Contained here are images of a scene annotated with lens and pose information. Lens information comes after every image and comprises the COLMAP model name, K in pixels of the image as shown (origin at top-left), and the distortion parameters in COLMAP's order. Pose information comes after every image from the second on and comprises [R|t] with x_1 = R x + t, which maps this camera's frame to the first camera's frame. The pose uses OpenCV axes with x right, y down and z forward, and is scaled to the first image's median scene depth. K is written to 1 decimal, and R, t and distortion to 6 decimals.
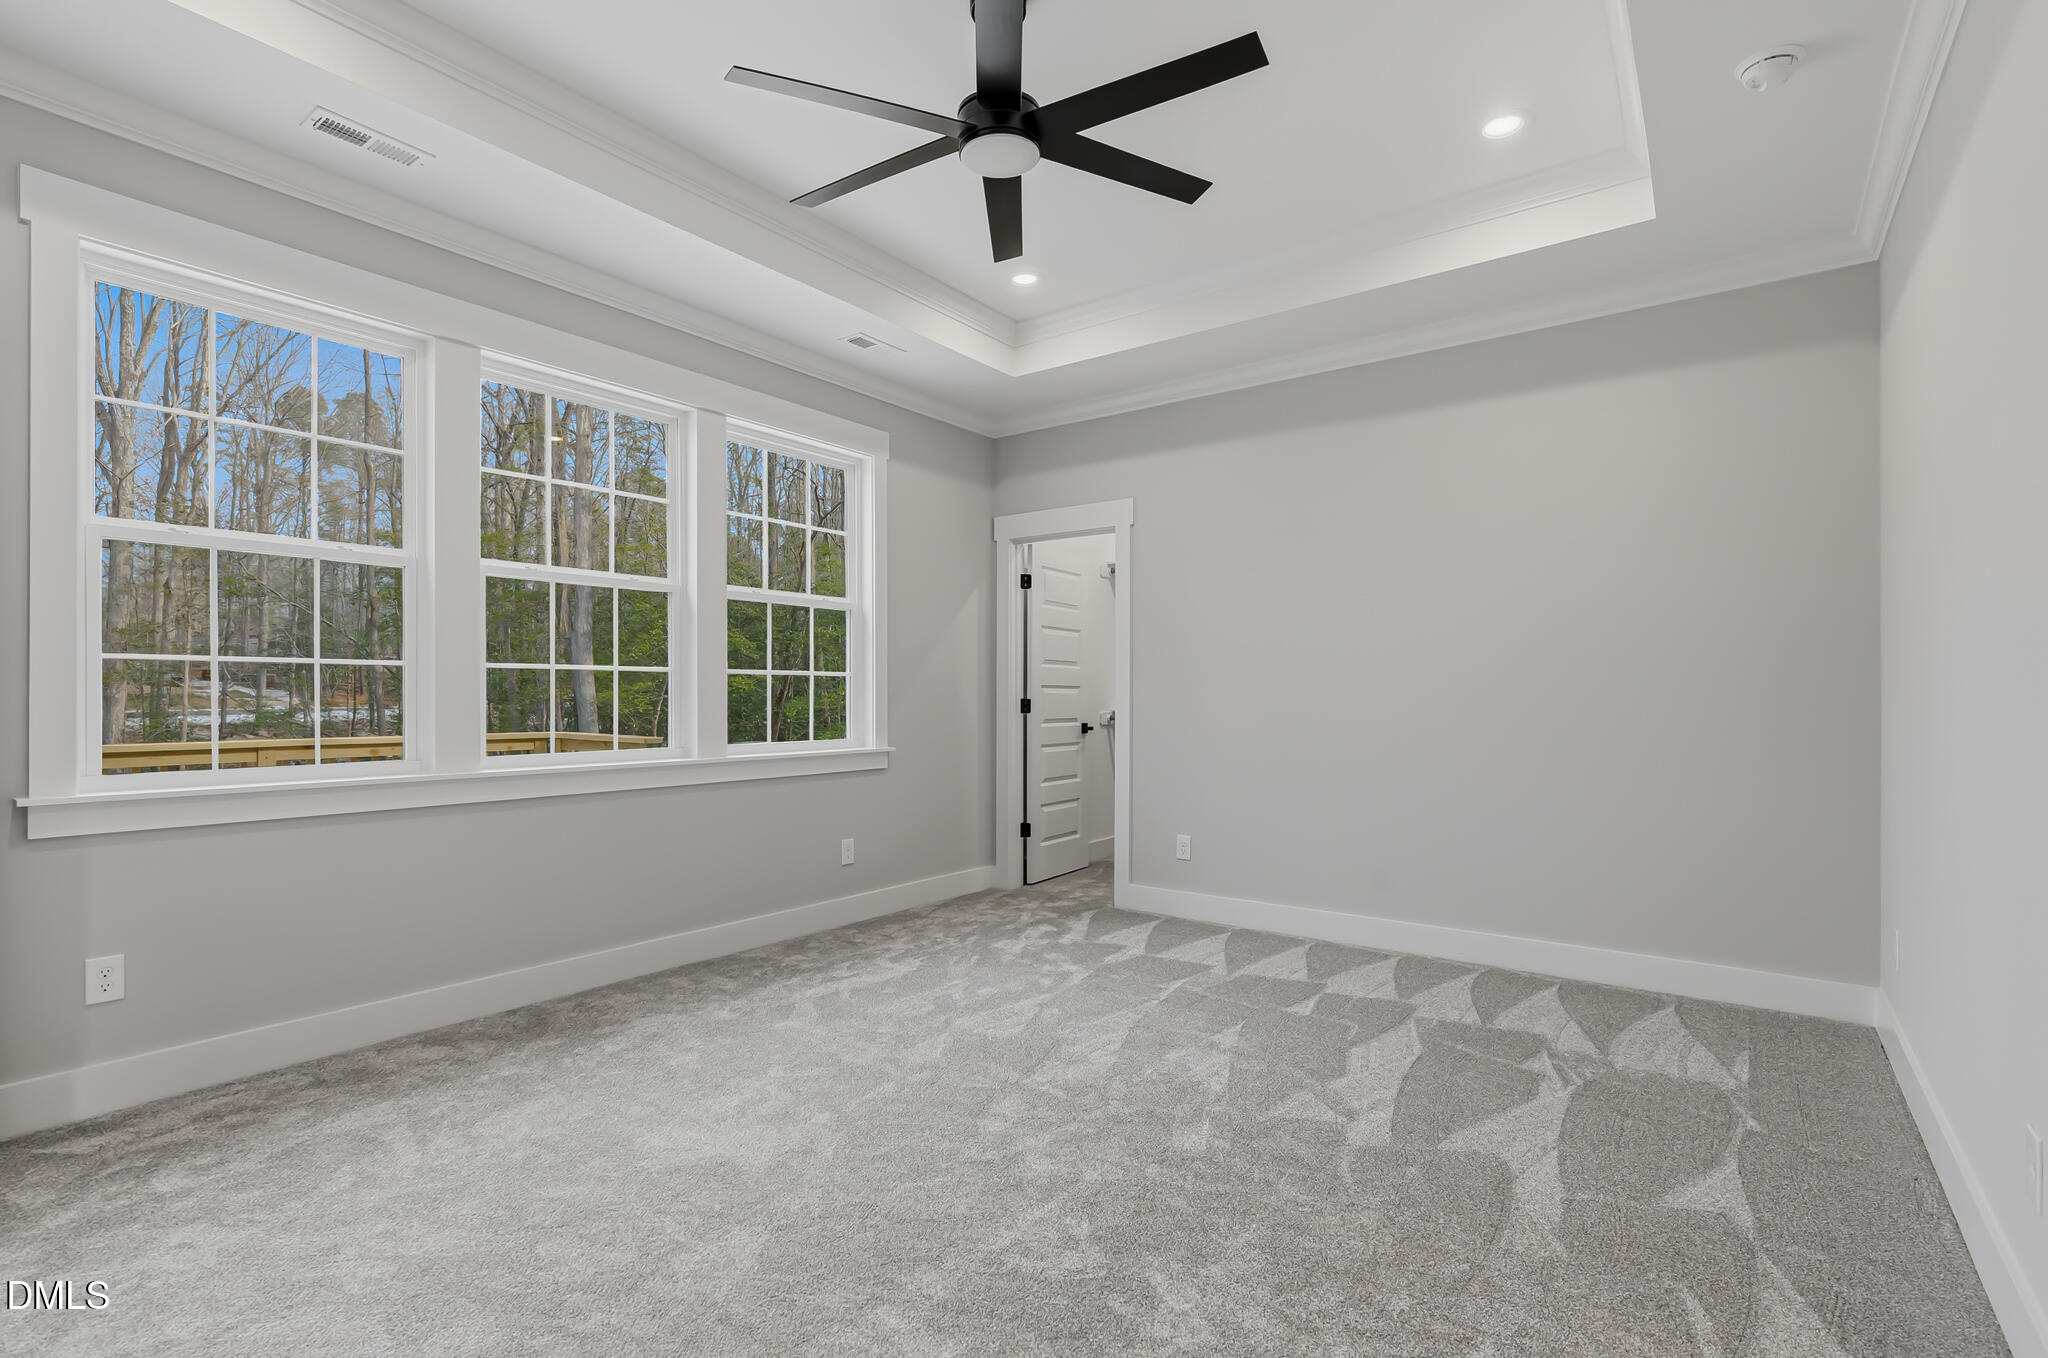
lens RADIAL K [[932.6, 0, 921.2], [0, 932.6, 708.0], [0, 0, 1]] dist [-0.004264, 0.000556]
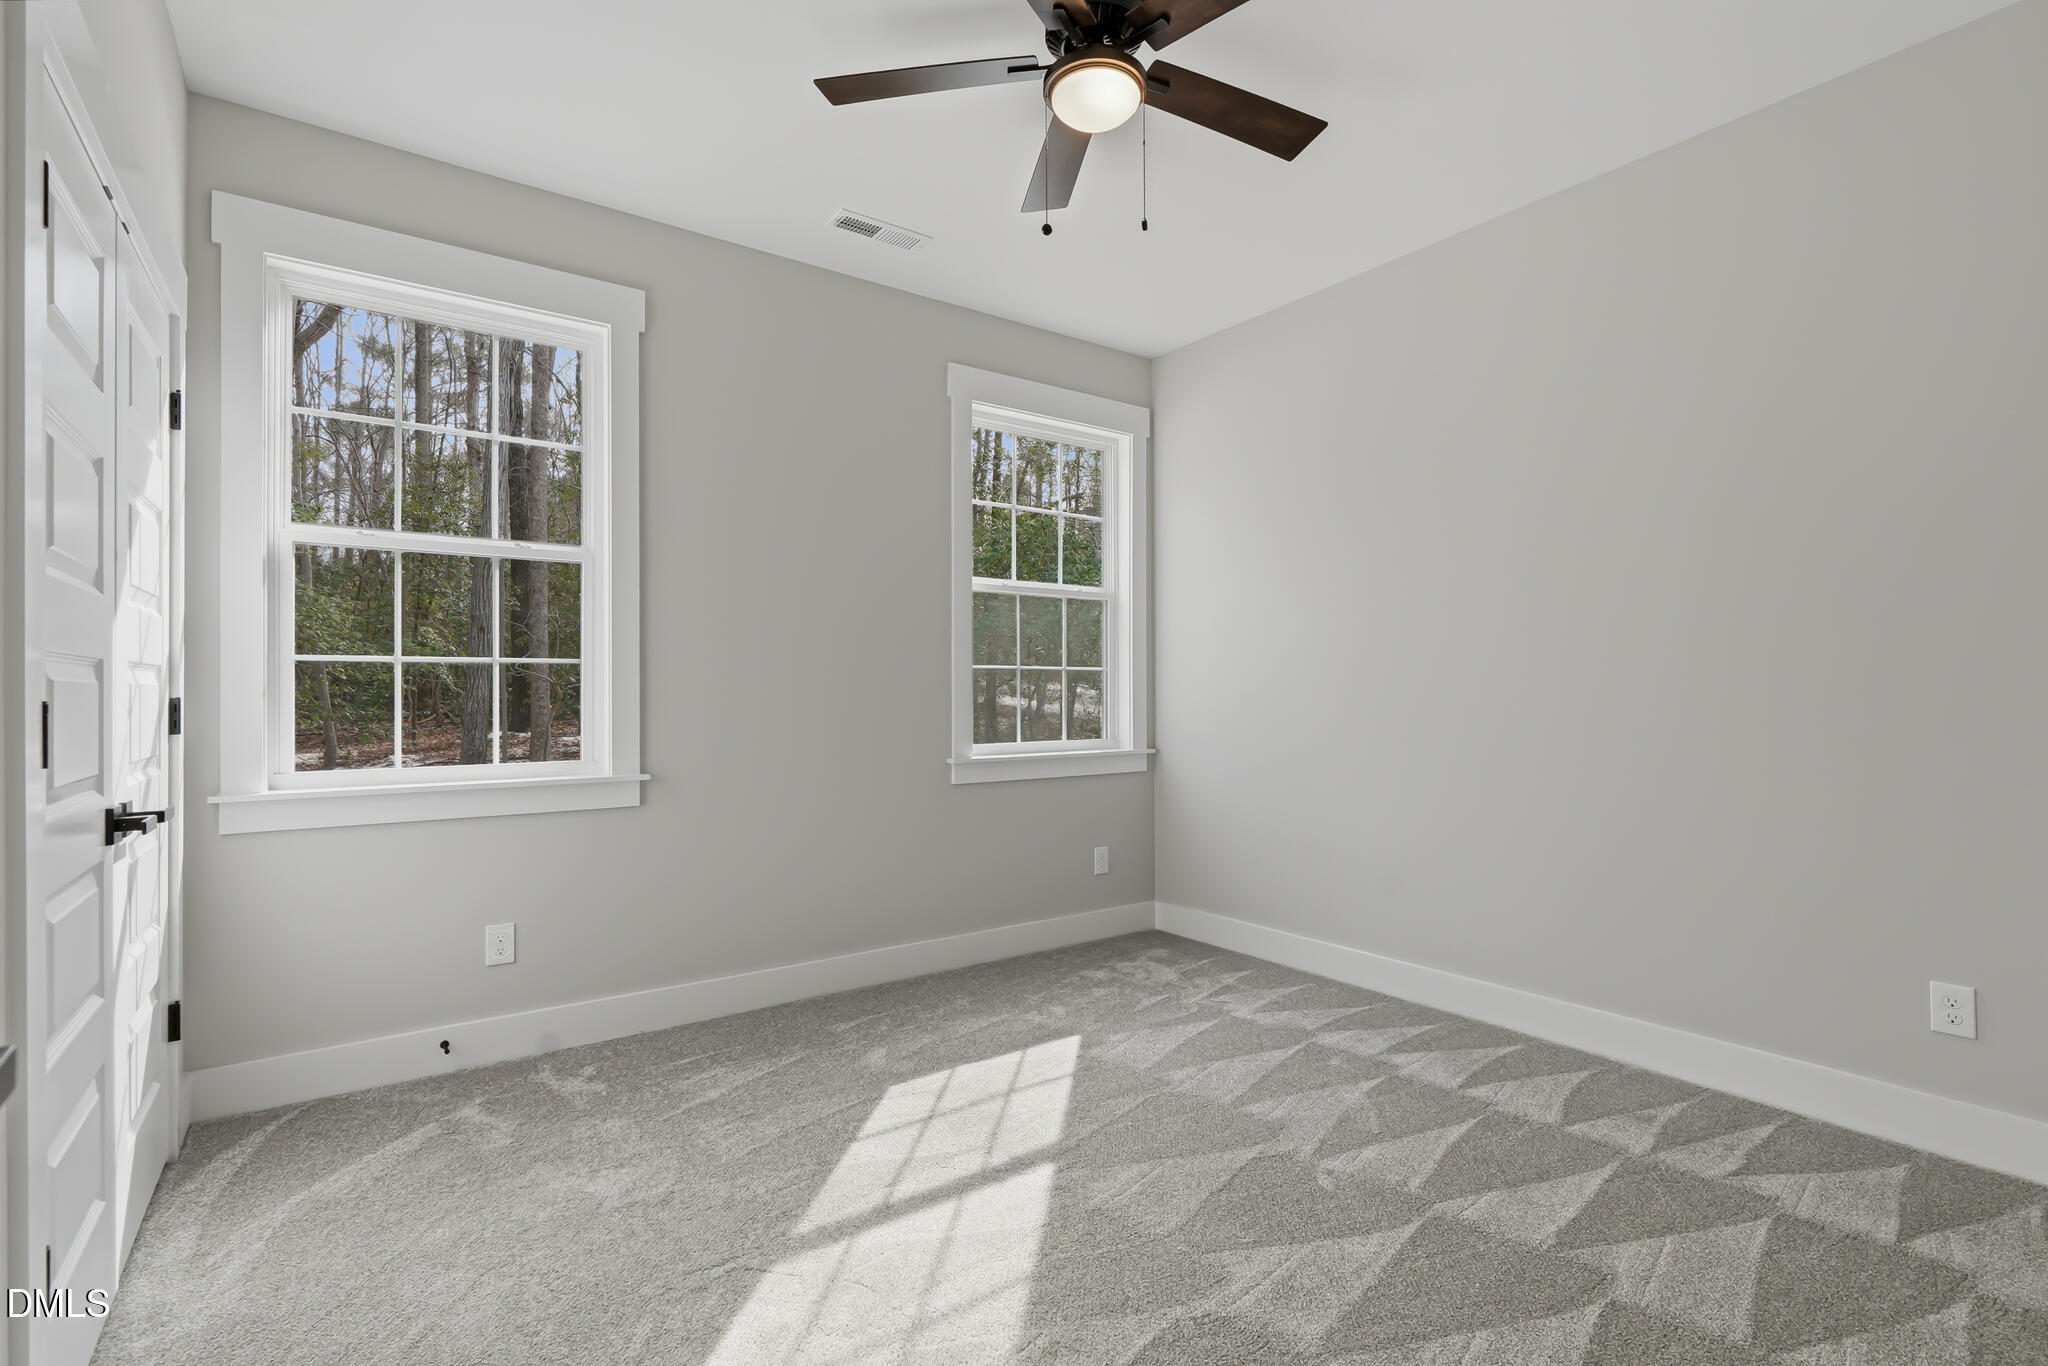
lens RADIAL K [[932.6, 0, 1038.1], [0, 932.6, 686.0], [0, 0, 1]] dist [-0.004264, 0.000556]
pose [[0.973207, -0.006243, -0.229845, 0.132791], [0.001742, 0.999803, -0.019783, -0.001915], [0.229923, 0.018853, 0.973026, 0.151736]]
